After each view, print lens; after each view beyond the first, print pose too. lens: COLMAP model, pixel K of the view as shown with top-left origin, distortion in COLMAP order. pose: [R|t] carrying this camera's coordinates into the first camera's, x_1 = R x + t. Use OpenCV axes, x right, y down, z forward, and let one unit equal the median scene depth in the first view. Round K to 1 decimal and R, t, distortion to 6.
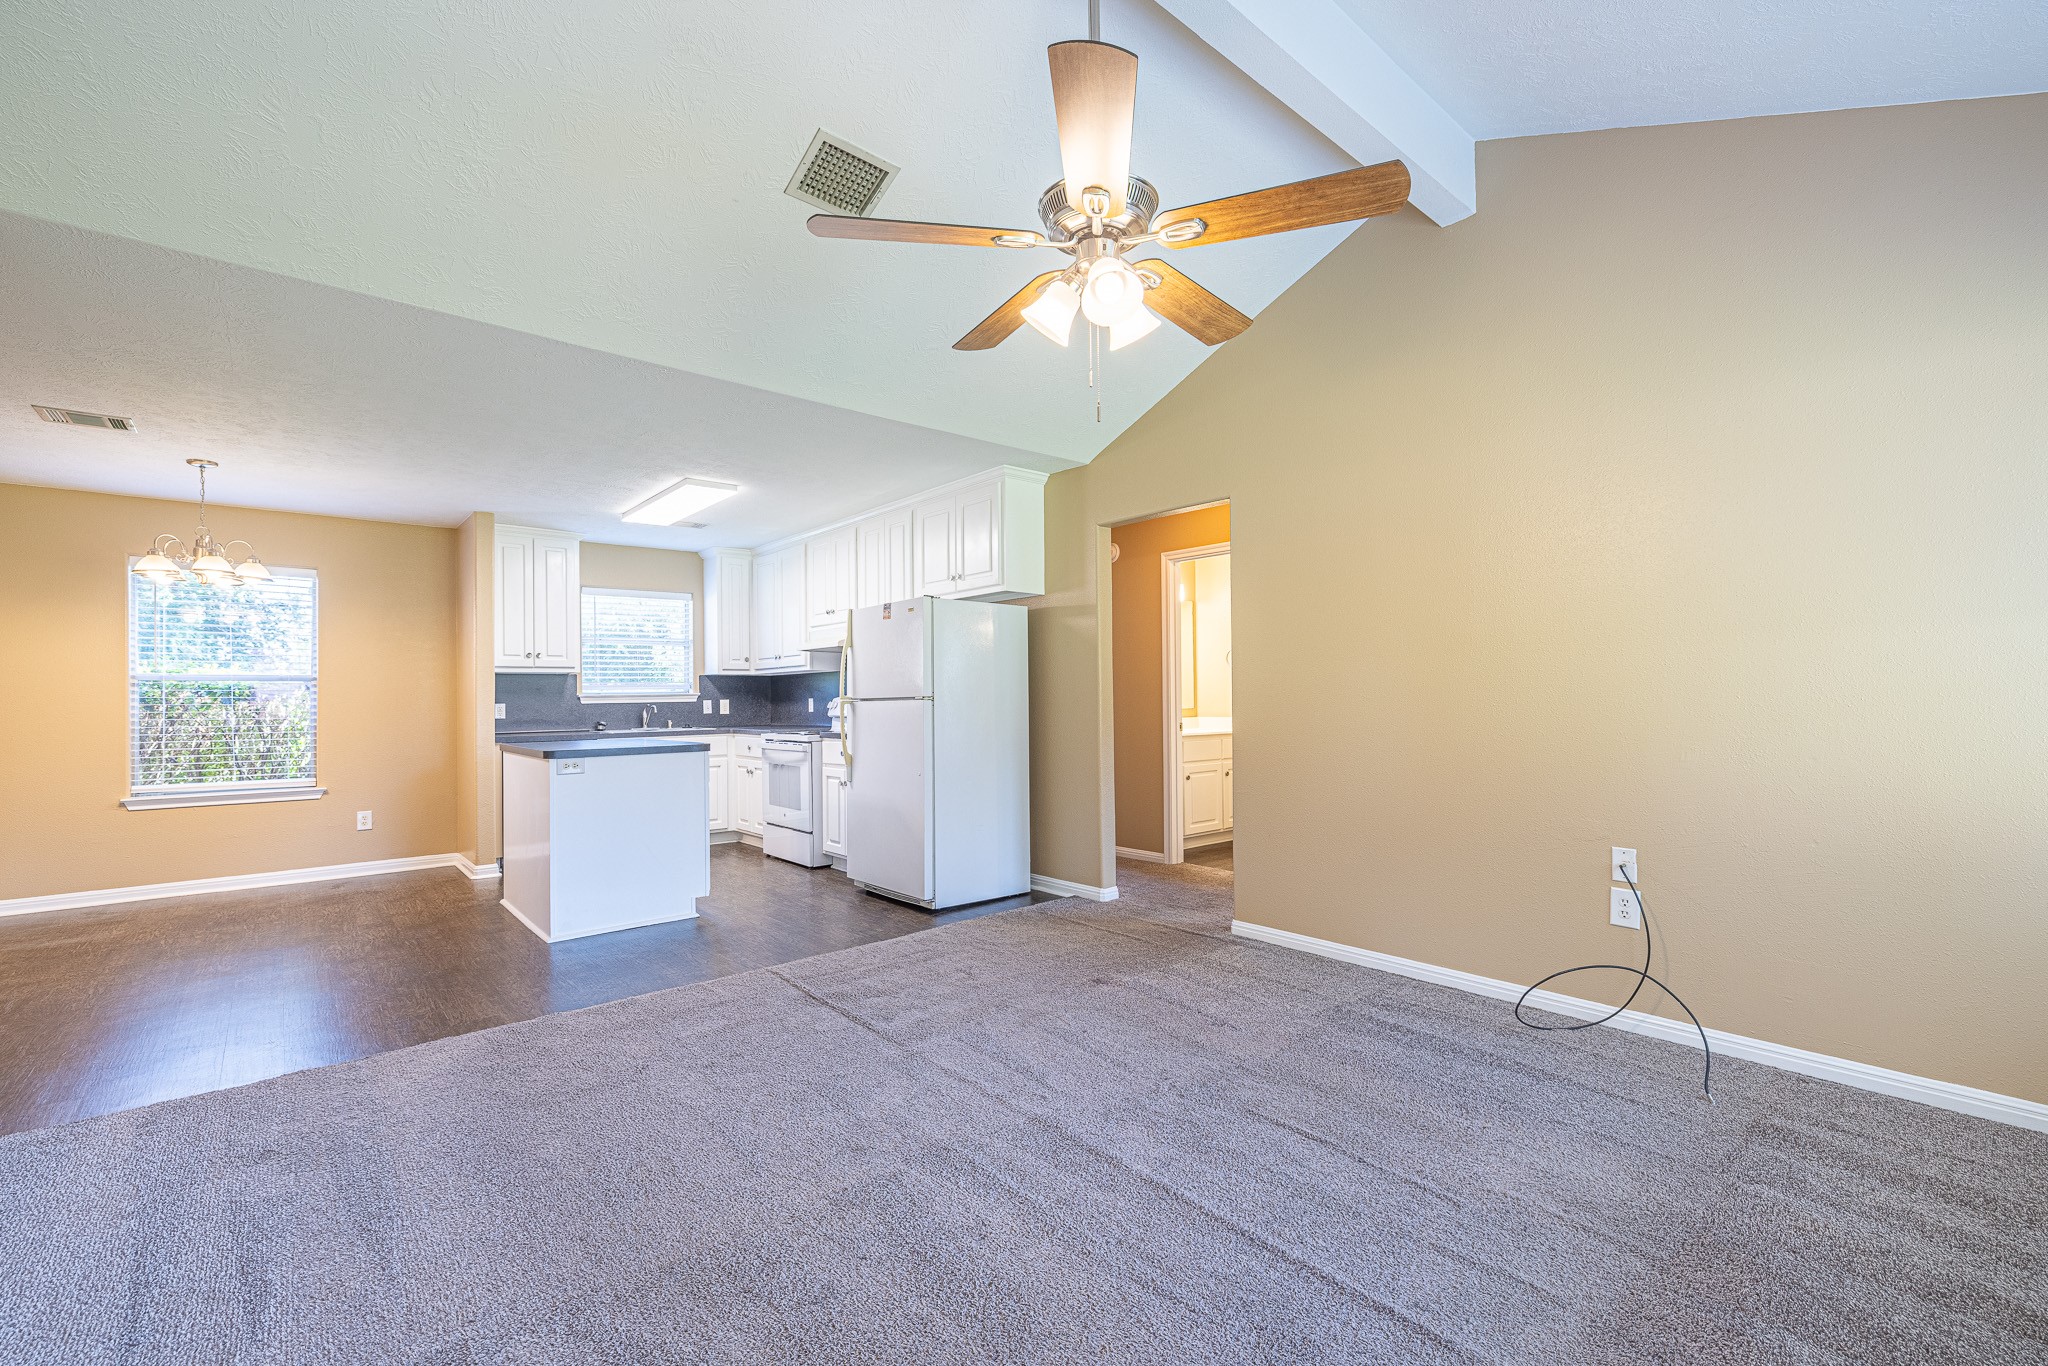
lens RADIAL K [[867.7, 0, 1011.6], [0, 867.7, 687.6], [0, 0, 1]] dist [0.001264, 0.000564]
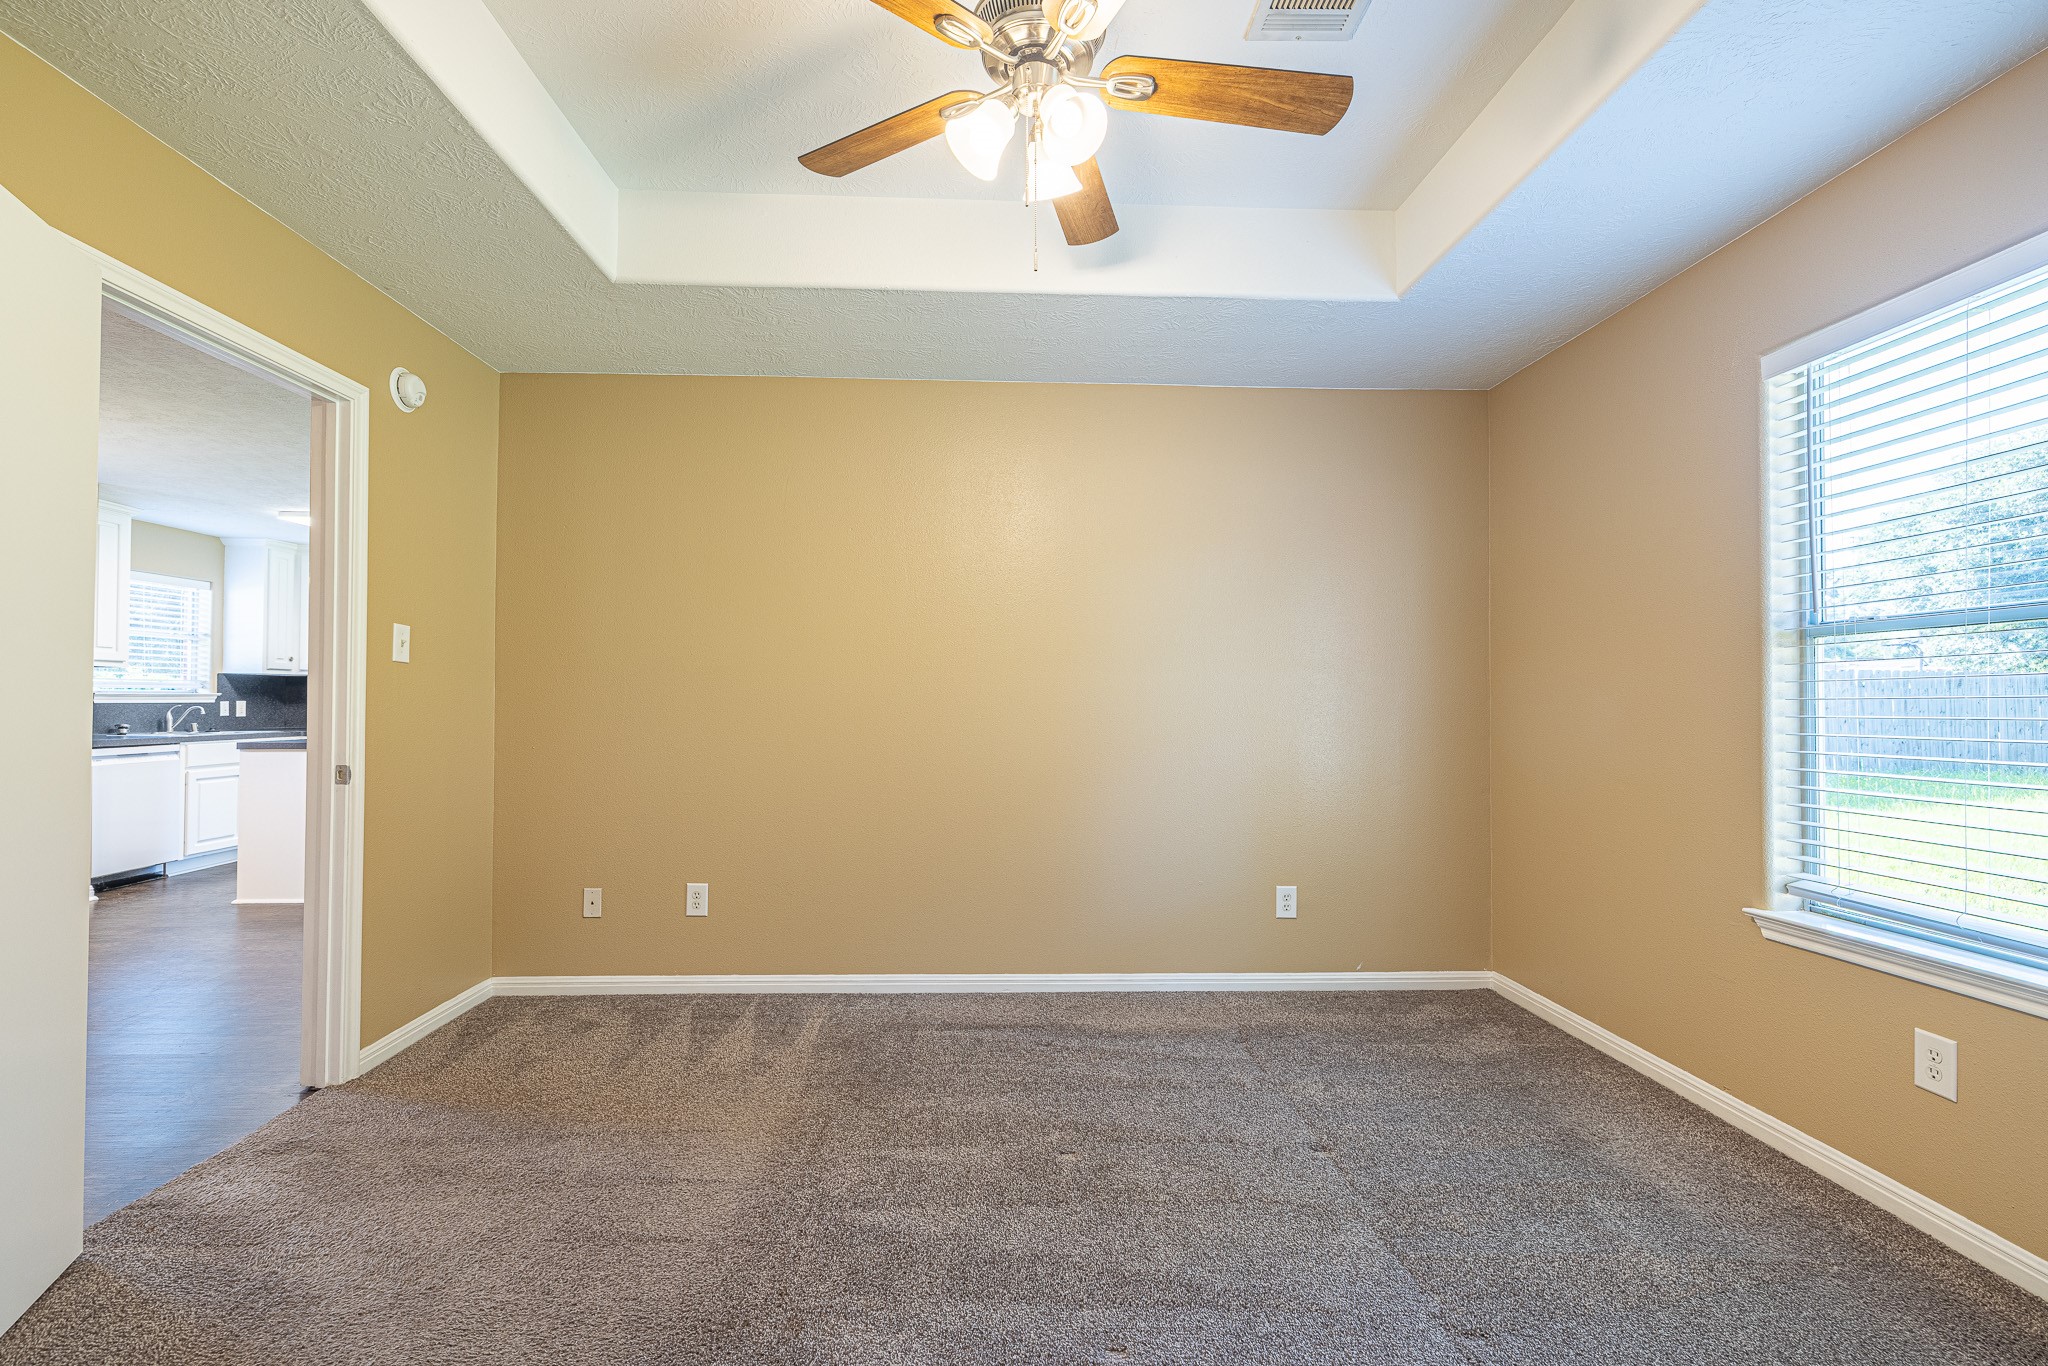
lens RADIAL K [[867.7, 0, 1011.6], [0, 867.7, 687.6], [0, 0, 1]] dist [0.001264, 0.000564]
pose [[0.622231, 0.029482, 0.782278, -0.653369], [-0.020310, 0.999562, -0.021516, 0.003764], [-0.782570, -0.002500, 0.622558, -0.248342]]
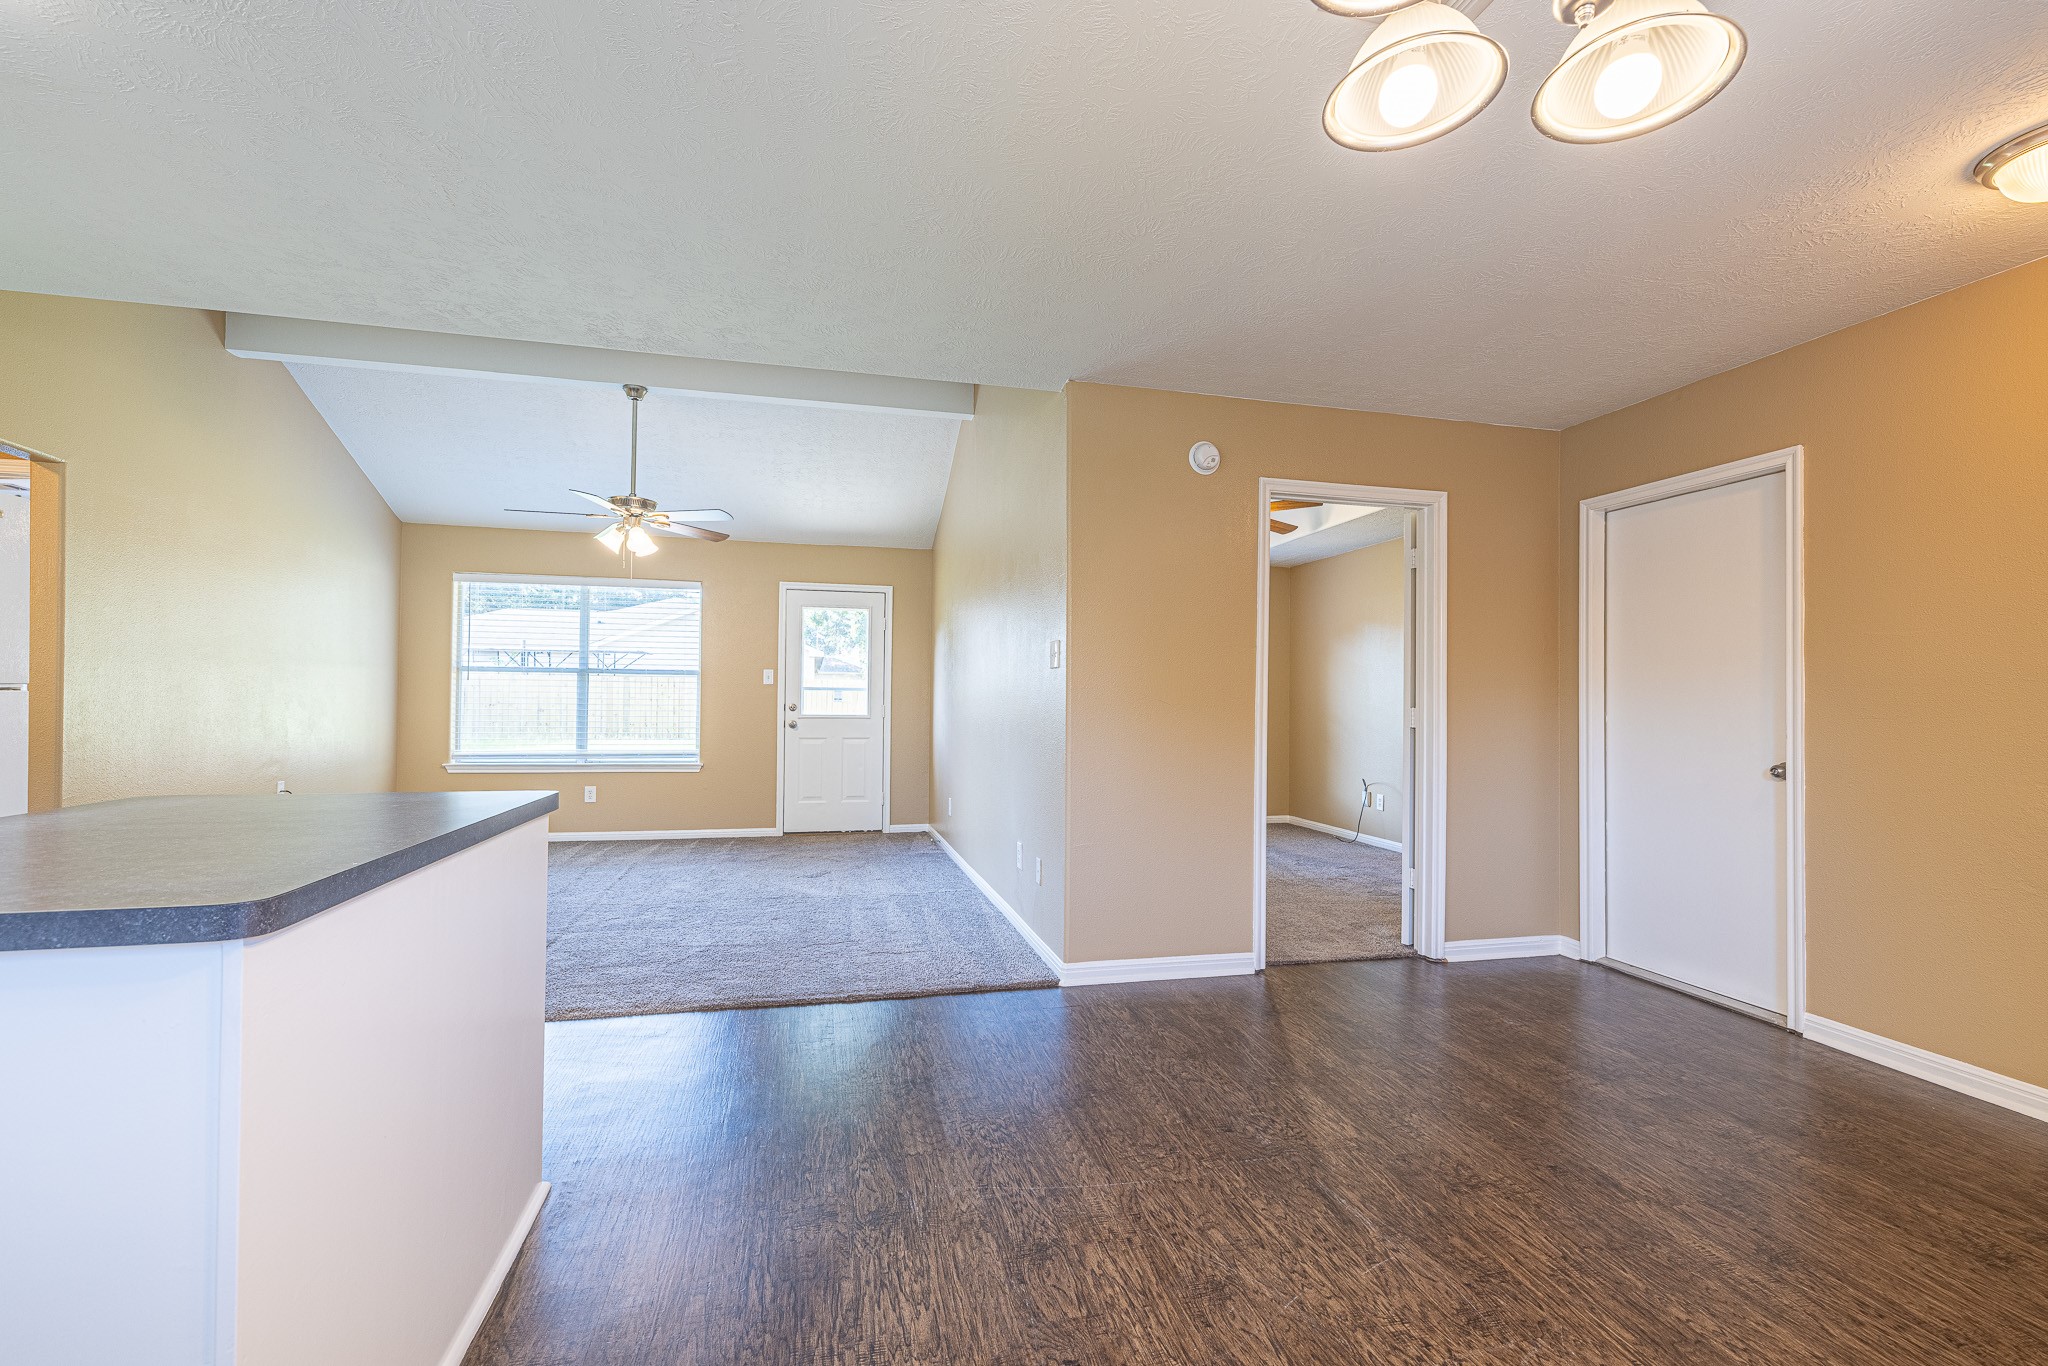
lens RADIAL K [[867.7, 0, 1011.6], [0, 867.7, 687.6], [0, 0, 1]] dist [0.001264, 0.000564]
pose [[-0.887822, 0.007760, 0.460121, -0.654150], [-0.007121, 0.999506, -0.030597, 0.018086], [-0.460131, -0.030441, -0.887329, 0.872007]]
